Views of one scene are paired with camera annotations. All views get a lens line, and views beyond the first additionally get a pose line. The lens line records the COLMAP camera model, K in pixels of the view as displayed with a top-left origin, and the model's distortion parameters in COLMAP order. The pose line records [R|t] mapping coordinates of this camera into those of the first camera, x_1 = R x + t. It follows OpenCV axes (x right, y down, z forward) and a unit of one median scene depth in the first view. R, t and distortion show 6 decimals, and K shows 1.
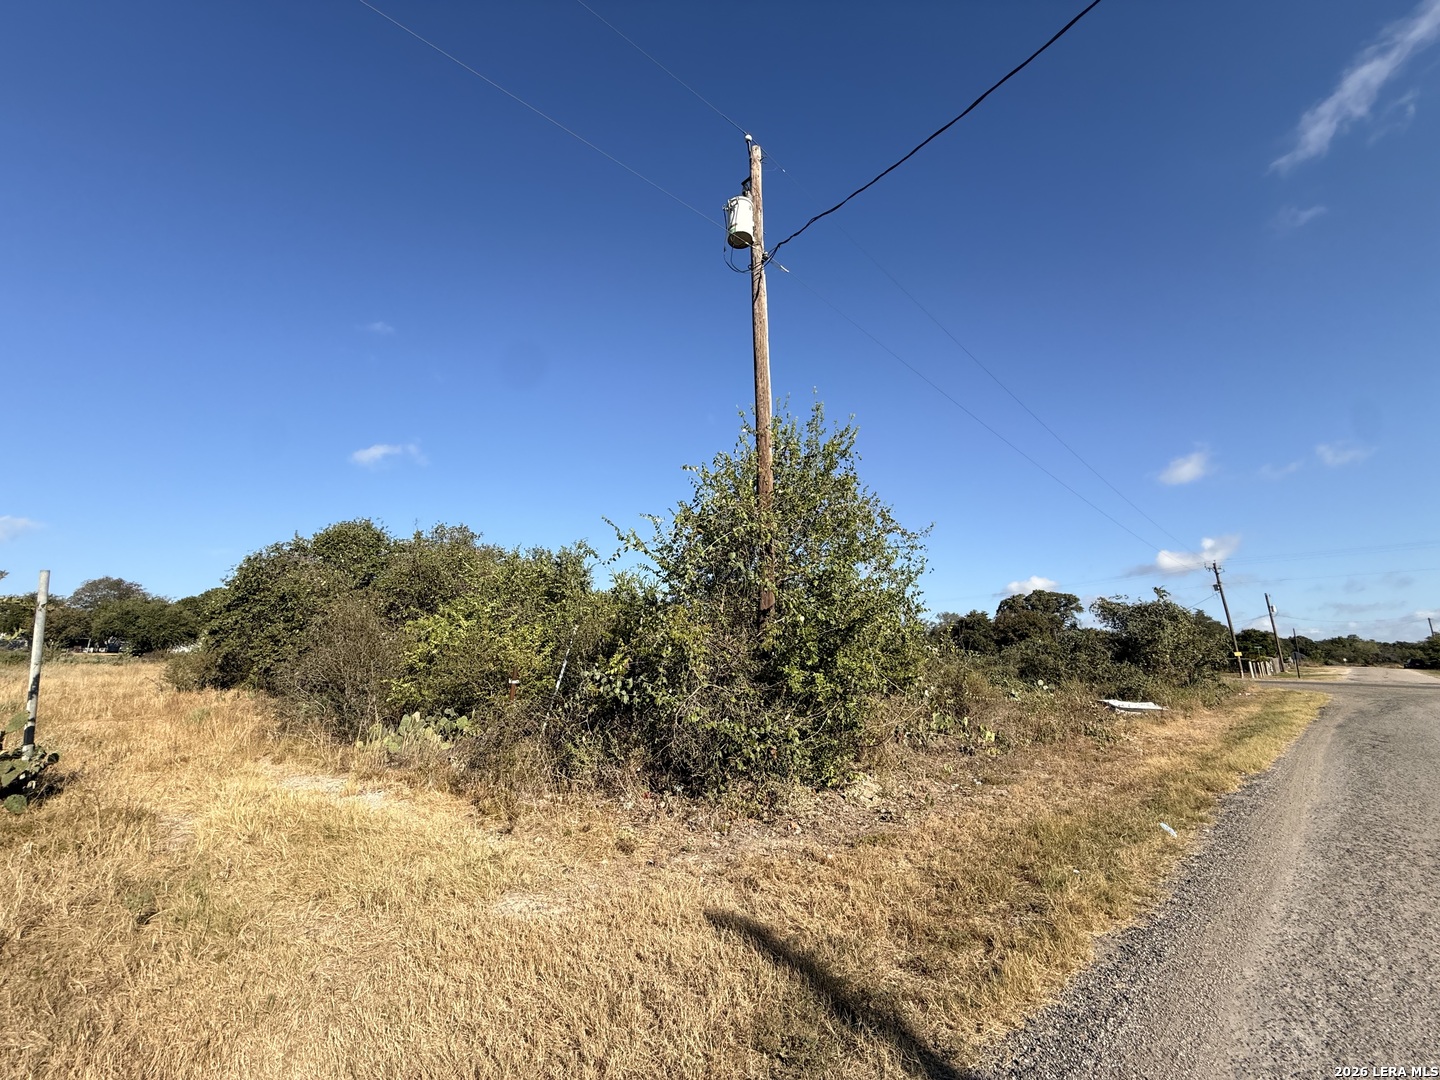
lens RADIAL K [[573.8, 0, 720.0], [0, 573.8, 540.0], [0, 0, 1]] dist [-0.000258, 0.000342]
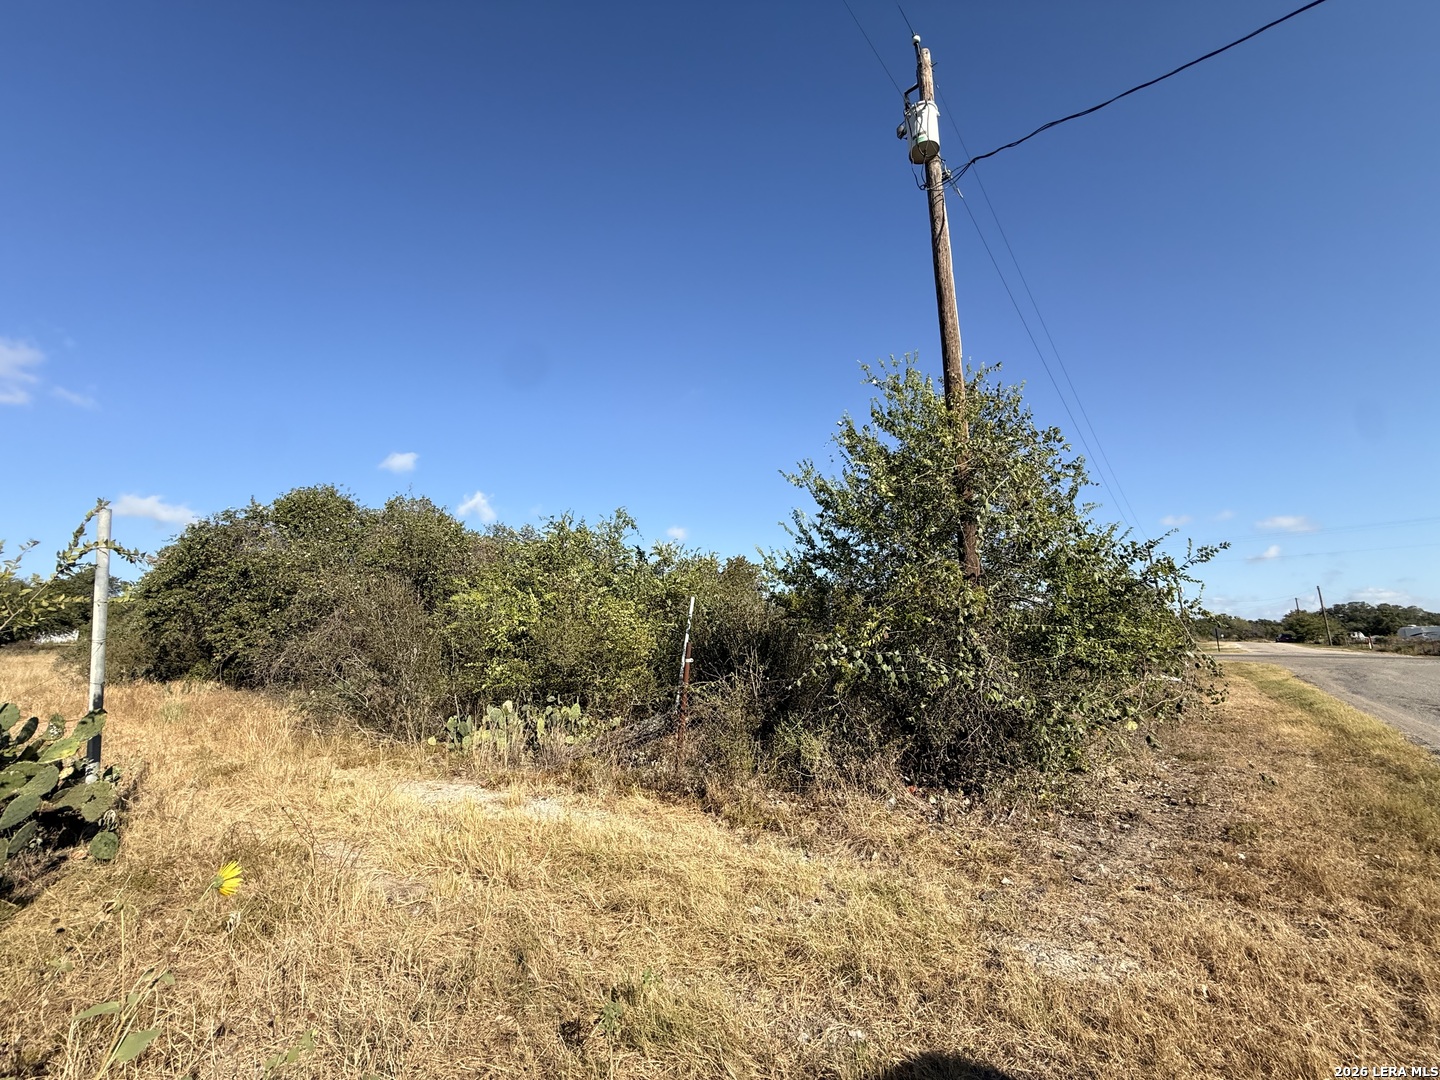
lens RADIAL K [[573.8, 0, 720.0], [0, 573.8, 540.0], [0, 0, 1]] dist [-0.000258, 0.000342]
pose [[0.992161, 0.009010, 0.124643, -0.181302], [-0.012353, 0.999584, 0.026074, 0.022384], [-0.124357, -0.027409, 0.991859, 0.077025]]
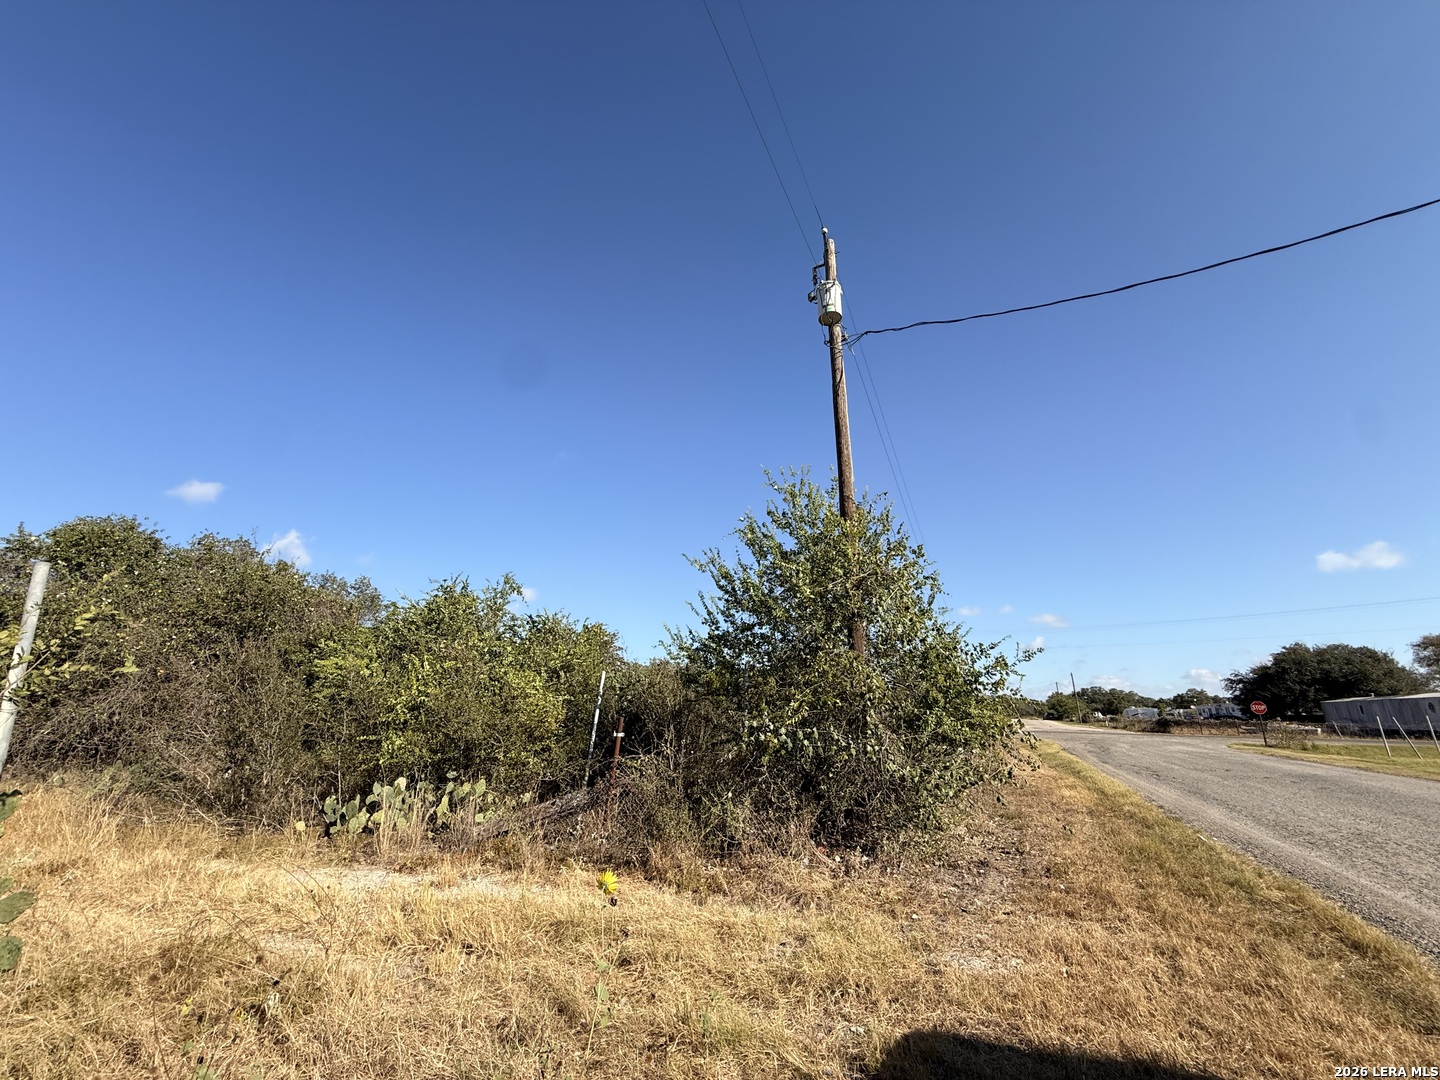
lens RADIAL K [[573.8, 0, 720.0], [0, 573.8, 540.0], [0, 0, 1]] dist [-0.000258, 0.000342]
pose [[0.922792, 0.111615, 0.368778, -0.249298], [-0.078633, 0.991533, -0.103336, 0.012807], [-0.377189, 0.066360, 0.923756, 0.046293]]
